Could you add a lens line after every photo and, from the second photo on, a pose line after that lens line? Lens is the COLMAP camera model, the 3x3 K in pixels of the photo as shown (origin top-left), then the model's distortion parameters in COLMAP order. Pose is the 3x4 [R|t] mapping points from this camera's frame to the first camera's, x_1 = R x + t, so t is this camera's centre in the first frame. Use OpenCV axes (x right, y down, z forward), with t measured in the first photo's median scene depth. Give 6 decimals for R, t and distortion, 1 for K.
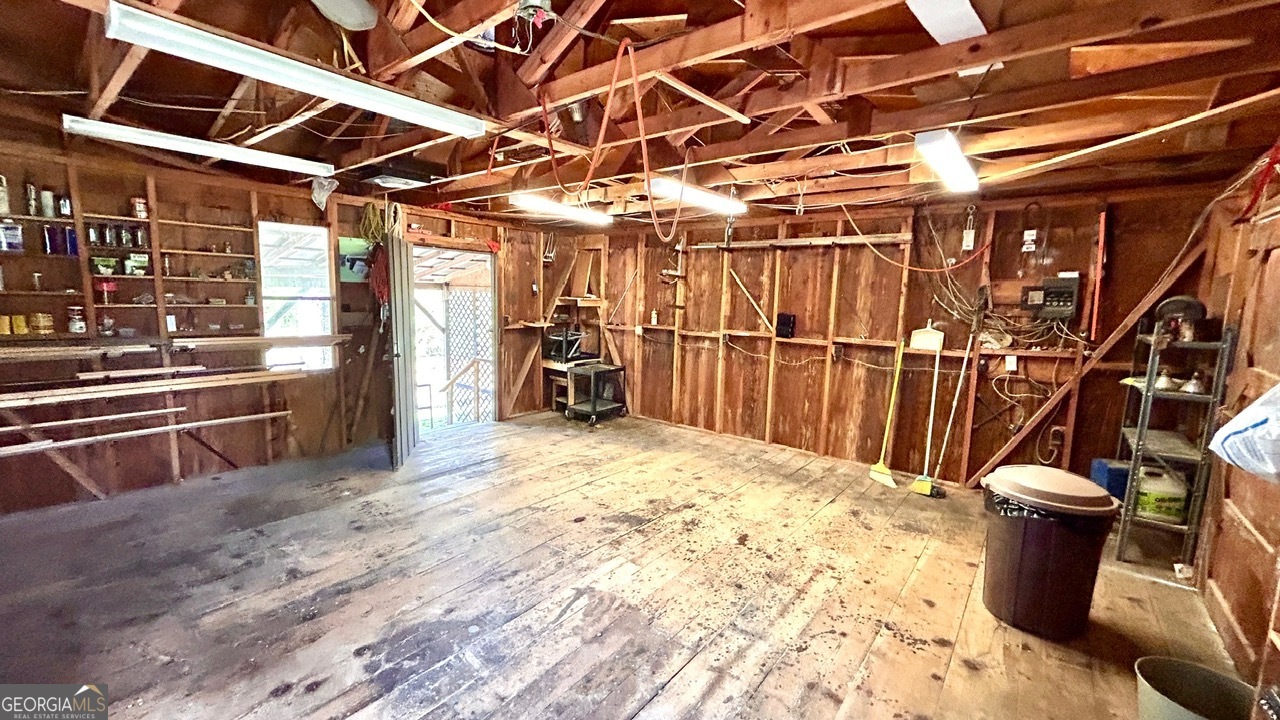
lens RADIAL K [[519.3, 0, 640.3], [0, 519.3, 361.3], [0, 0, 1]] dist [0.003746, 0.000431]
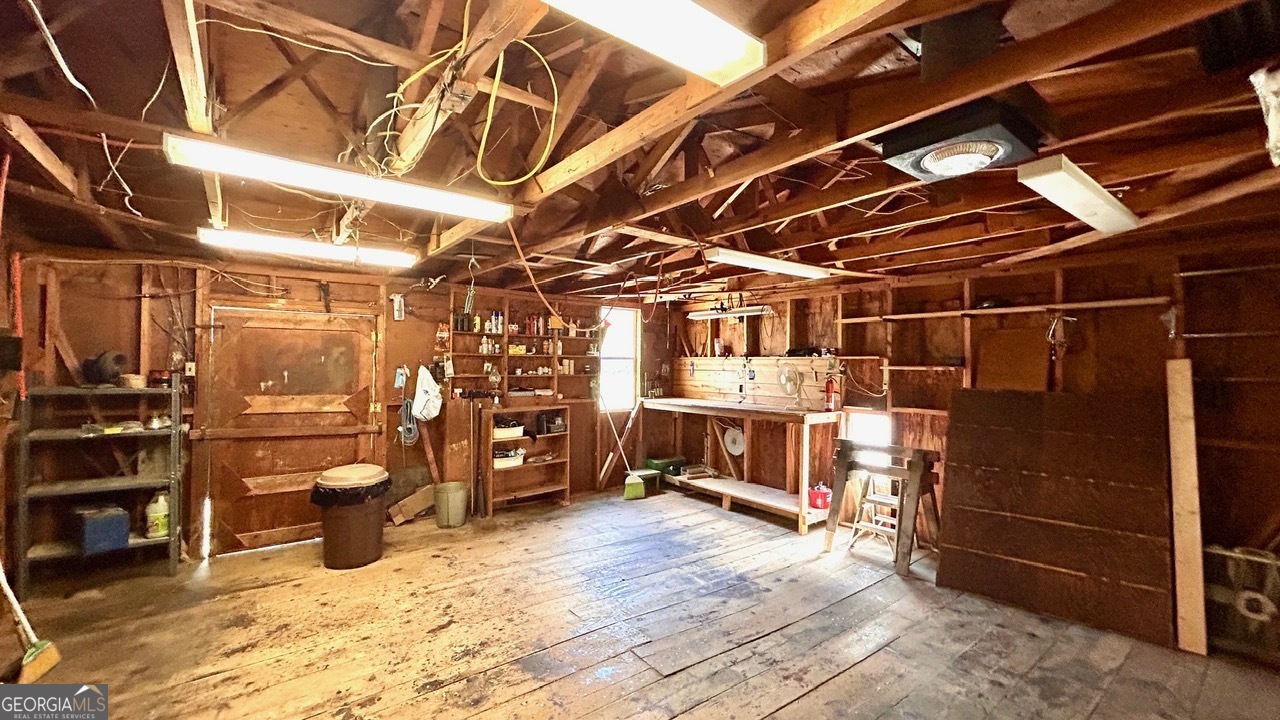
lens RADIAL K [[519.3, 0, 638.7], [0, 519.3, 355.4], [0, 0, 1]] dist [0.003746, 0.000431]
pose [[-0.968909, -0.034119, 0.245055, -0.384290], [-0.005924, 0.993361, 0.114884, -0.267844], [-0.247348, 0.109860, -0.962678, 1.918375]]
